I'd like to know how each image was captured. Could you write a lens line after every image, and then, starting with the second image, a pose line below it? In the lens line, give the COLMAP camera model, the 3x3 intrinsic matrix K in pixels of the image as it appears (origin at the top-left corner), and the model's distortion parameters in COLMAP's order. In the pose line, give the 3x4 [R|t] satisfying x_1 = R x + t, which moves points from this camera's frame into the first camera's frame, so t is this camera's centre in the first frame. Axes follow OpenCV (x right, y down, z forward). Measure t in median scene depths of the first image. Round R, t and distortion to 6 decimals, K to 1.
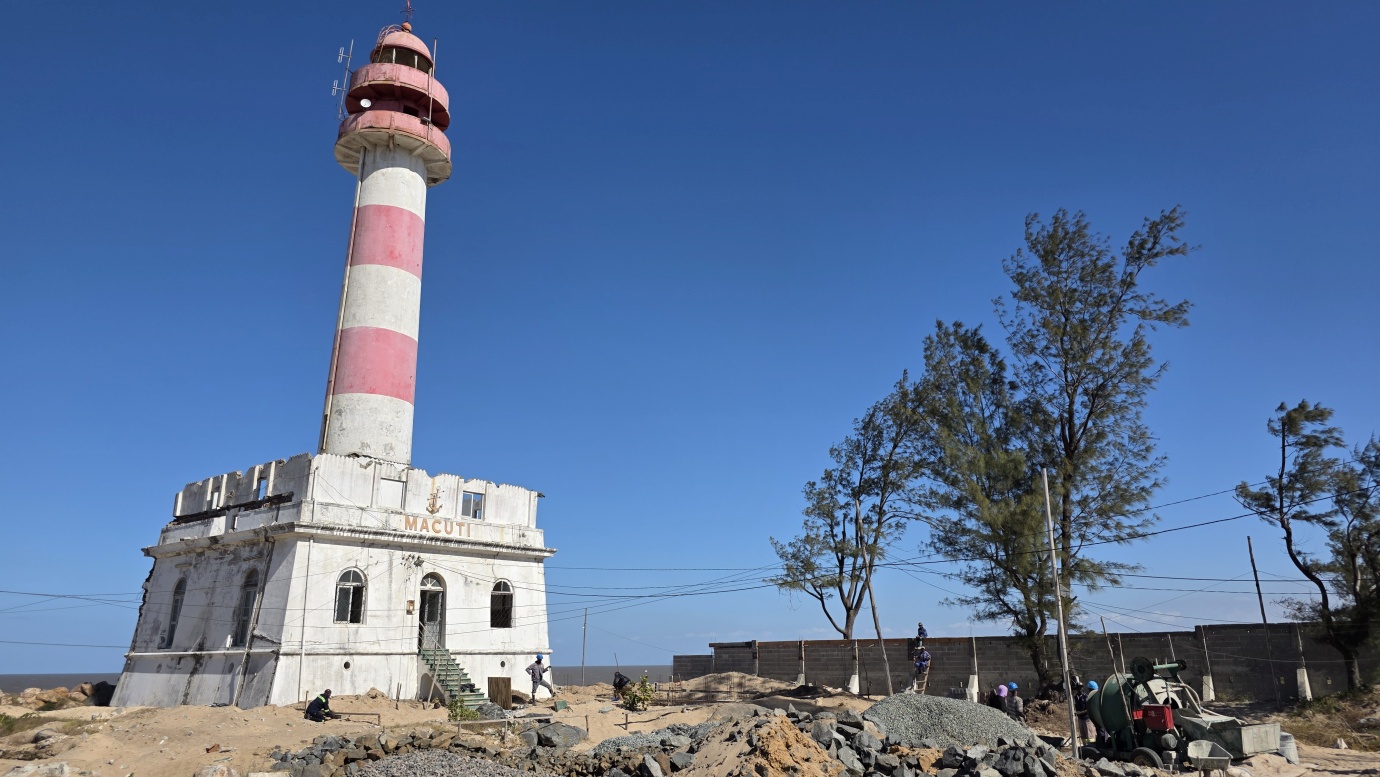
lens RADIAL K [[917.6, 0, 693.6], [0, 917.6, 384.1], [0, 0, 1]] dist [0.065762, -0.050889]
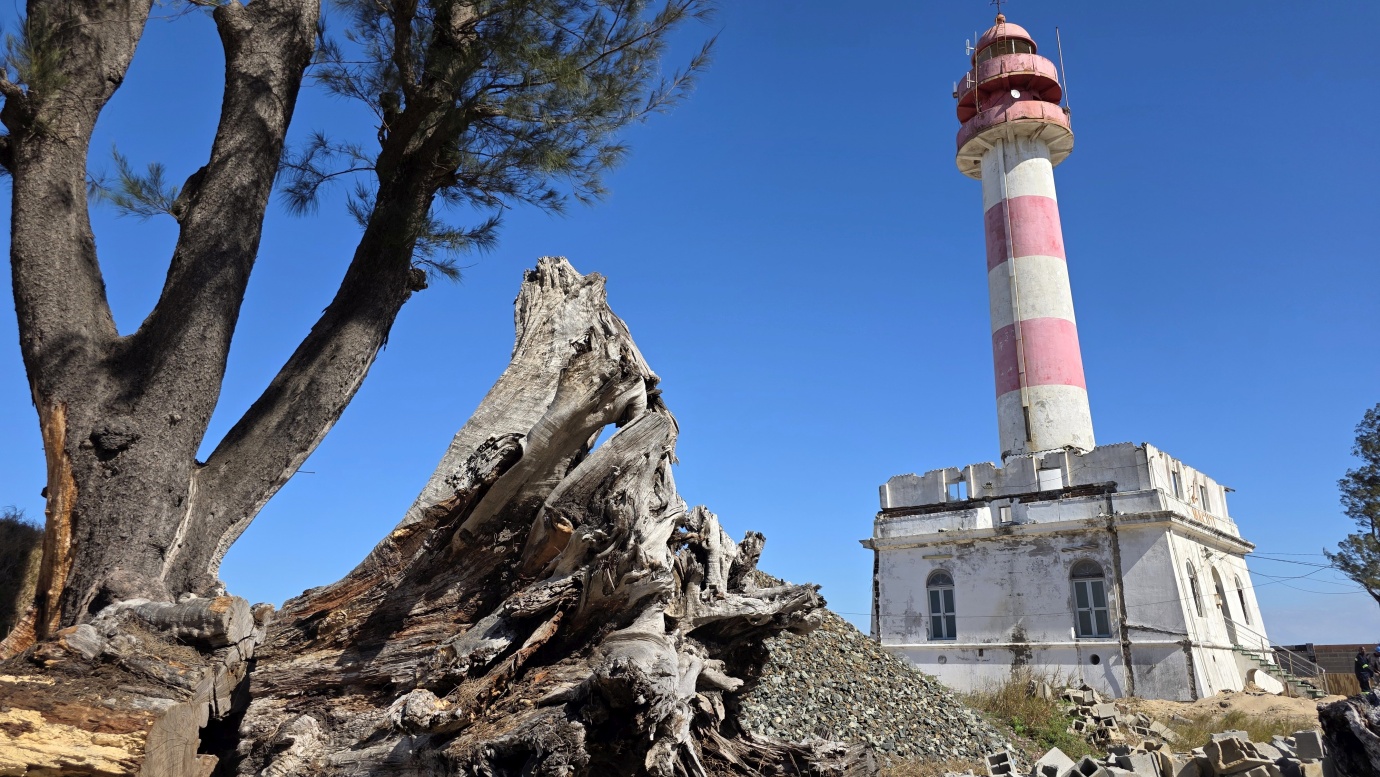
lens RADIAL K [[917.6, 0, 693.6], [0, 917.6, 384.1], [0, 0, 1]] dist [0.065762, -0.050889]
pose [[0.999057, -0.011610, -0.041837, -0.770480], [0.011080, 0.999856, -0.012872, 0.019289], [0.041981, 0.012396, 0.999042, -0.002277]]
